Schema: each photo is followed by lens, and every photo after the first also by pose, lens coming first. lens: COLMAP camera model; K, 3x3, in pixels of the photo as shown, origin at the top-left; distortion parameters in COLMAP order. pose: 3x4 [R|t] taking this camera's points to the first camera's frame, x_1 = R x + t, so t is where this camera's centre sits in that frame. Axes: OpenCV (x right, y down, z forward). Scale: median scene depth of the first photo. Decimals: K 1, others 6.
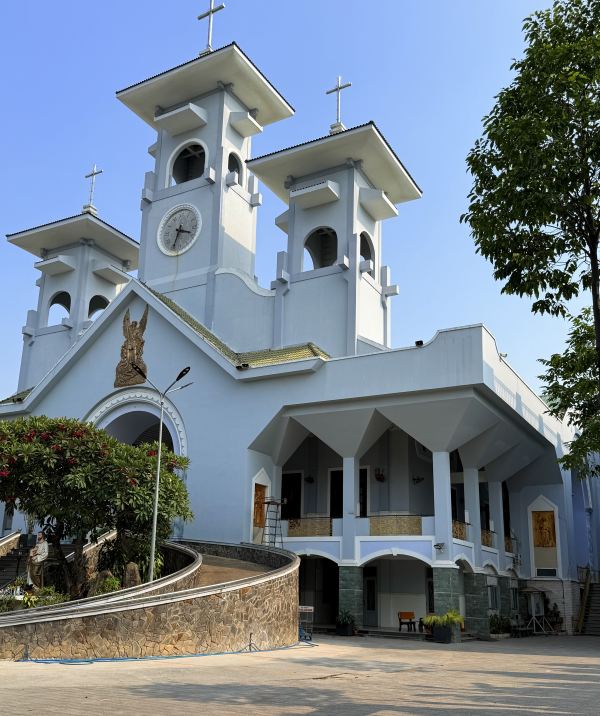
lens RADIAL K [[756.0, 0, 299.0], [0, 756.0, 359.6], [0, 0, 1]] dist [0.031594, 0.000000]
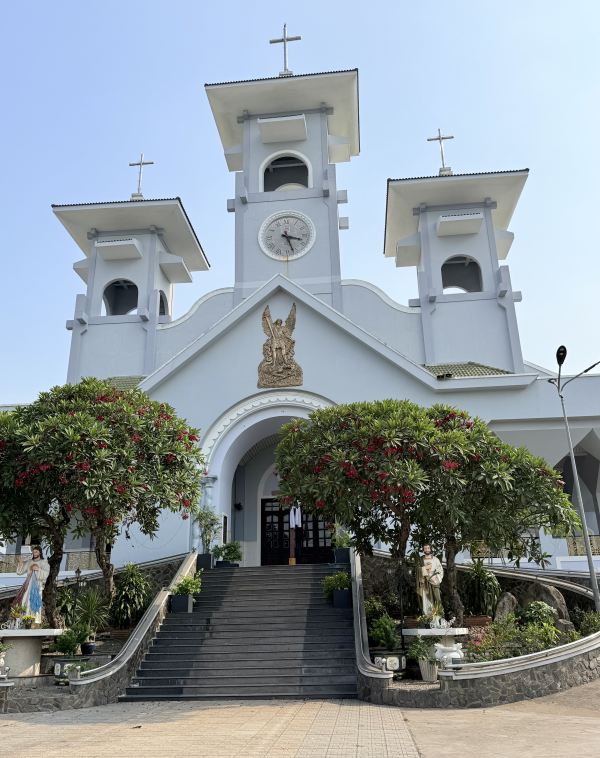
lens RADIAL K [[626.3, 0, 311.3], [0, 626.3, 359.4], [0, 0, 1]] dist [0.047008, -0.000257]
pose [[0.902655, 0.116821, 0.414207, -0.440901], [-0.081861, 0.991488, -0.101240, 0.064749], [-0.422509, 0.057478, 0.904535, 0.264284]]
